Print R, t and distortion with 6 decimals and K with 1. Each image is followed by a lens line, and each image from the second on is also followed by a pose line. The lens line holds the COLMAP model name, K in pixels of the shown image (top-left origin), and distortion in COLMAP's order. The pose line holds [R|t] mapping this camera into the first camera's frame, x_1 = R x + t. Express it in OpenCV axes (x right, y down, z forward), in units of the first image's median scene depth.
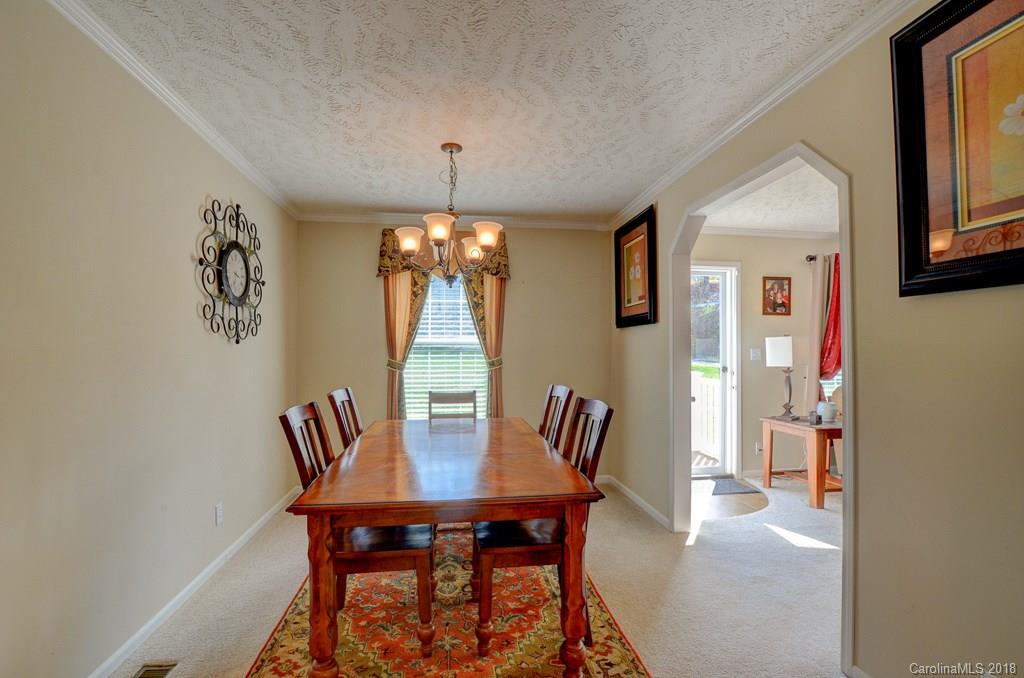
lens RADIAL K [[462.4, 0, 504.3], [0, 462.4, 342.7], [0, 0, 1]] dist [-0.035106, 0.005700]
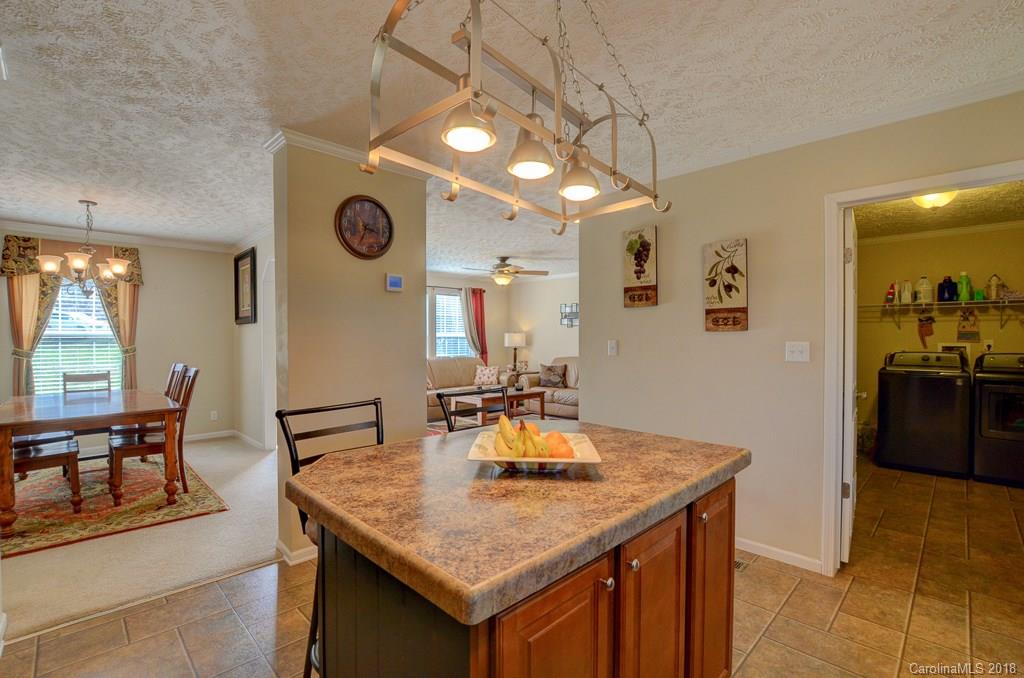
lens RADIAL K [[462.4, 0, 504.3], [0, 462.4, 342.7], [0, 0, 1]] dist [-0.035106, 0.005700]
pose [[0.792598, -0.007227, 0.609701, 0.042375], [-0.007024, 0.999755, 0.020982, -0.012140], [-0.609704, -0.020912, 0.792354, -0.662557]]
